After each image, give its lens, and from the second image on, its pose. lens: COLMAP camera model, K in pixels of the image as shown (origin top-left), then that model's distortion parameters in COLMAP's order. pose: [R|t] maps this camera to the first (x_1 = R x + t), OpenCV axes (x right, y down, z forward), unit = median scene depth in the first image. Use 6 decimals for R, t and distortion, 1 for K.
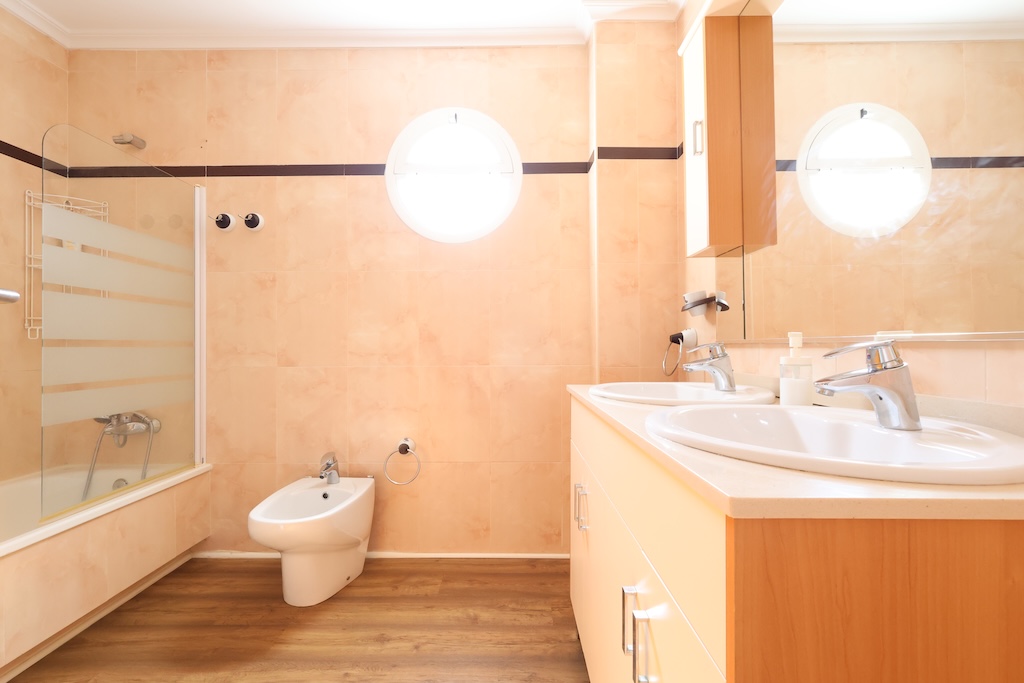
lens RADIAL K [[475.9, 0, 511.9], [0, 475.9, 342.6], [0, 0, 1]] dist [0.000338, -0.000002]
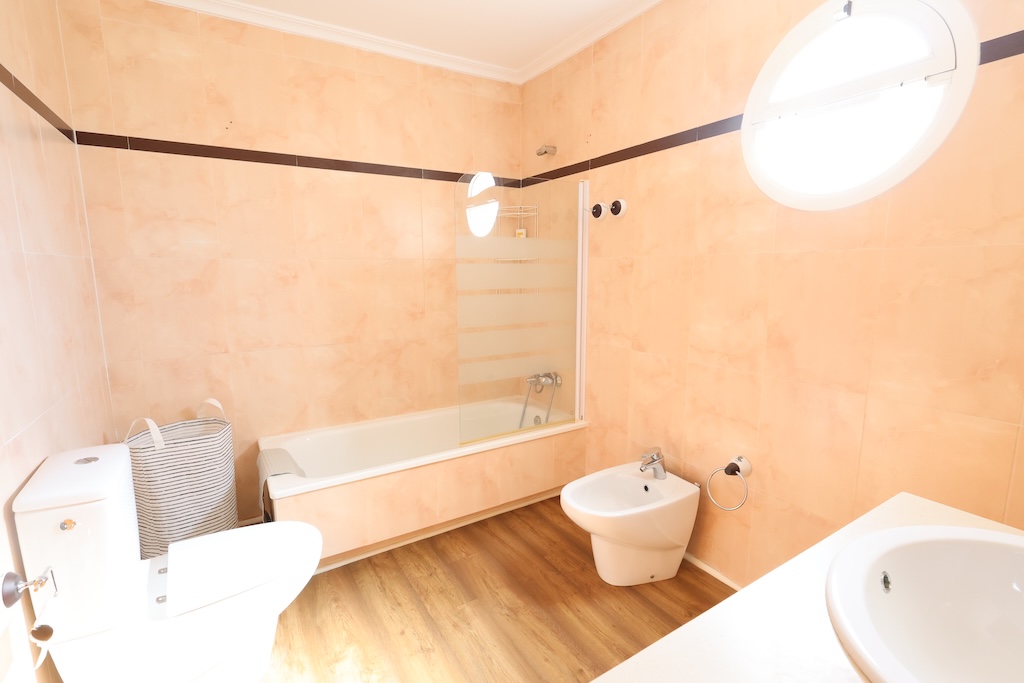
lens RADIAL K [[475.9, 0, 511.9], [0, 475.9, 342.6], [0, 0, 1]] dist [0.000338, -0.000002]
pose [[0.528585, 0.134377, -0.838177, 0.241339], [0.006947, 0.986673, 0.162565, -0.137296], [0.848852, -0.091752, 0.520608, 0.243721]]
